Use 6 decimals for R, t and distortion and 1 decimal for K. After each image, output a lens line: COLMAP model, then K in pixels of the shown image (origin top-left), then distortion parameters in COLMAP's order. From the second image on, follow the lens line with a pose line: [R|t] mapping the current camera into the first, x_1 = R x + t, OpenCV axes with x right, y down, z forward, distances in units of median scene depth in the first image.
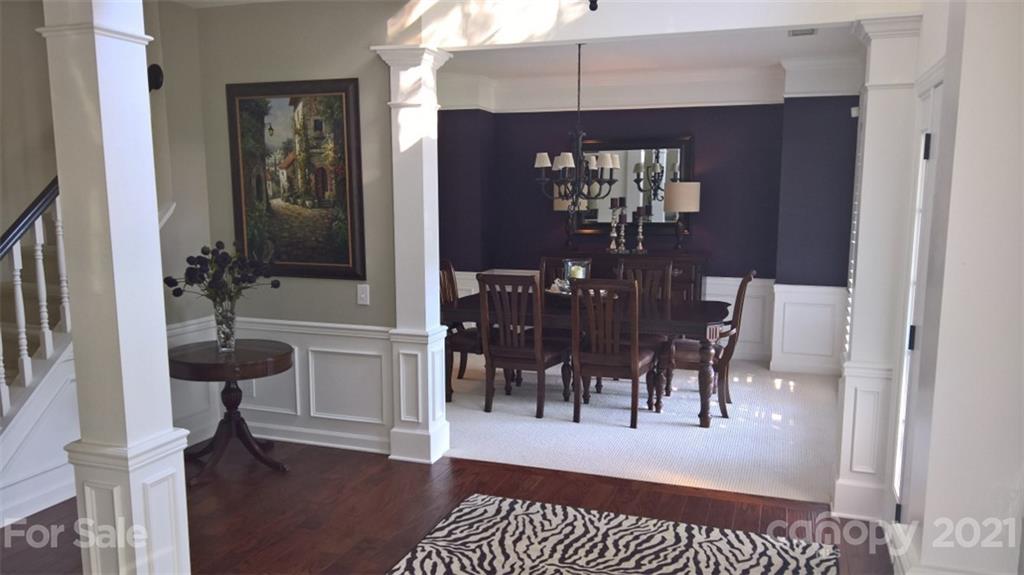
lens RADIAL K [[770.2, 0, 512.0], [0, 770.2, 287.5], [0, 0, 1]] dist [0.001181, -0.007062]
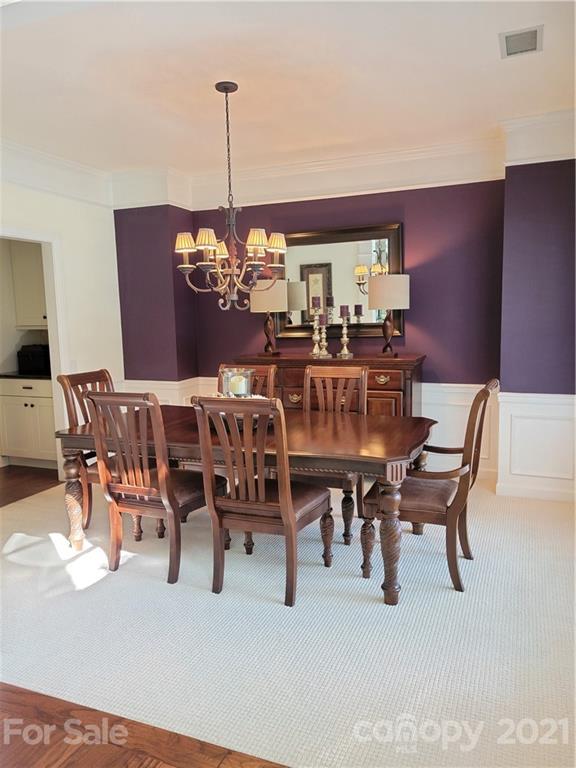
lens RADIAL K [[566.9, 0, 287.1], [0, 566.9, 368.0], [0, 0, 1]] dist [0.031455, 0.002243]
pose [[0.997679, -0.017429, -0.065821, 0.146178], [0.015813, 0.999563, -0.024989, -0.017923], [0.066228, 0.023891, 0.997518, 0.352823]]
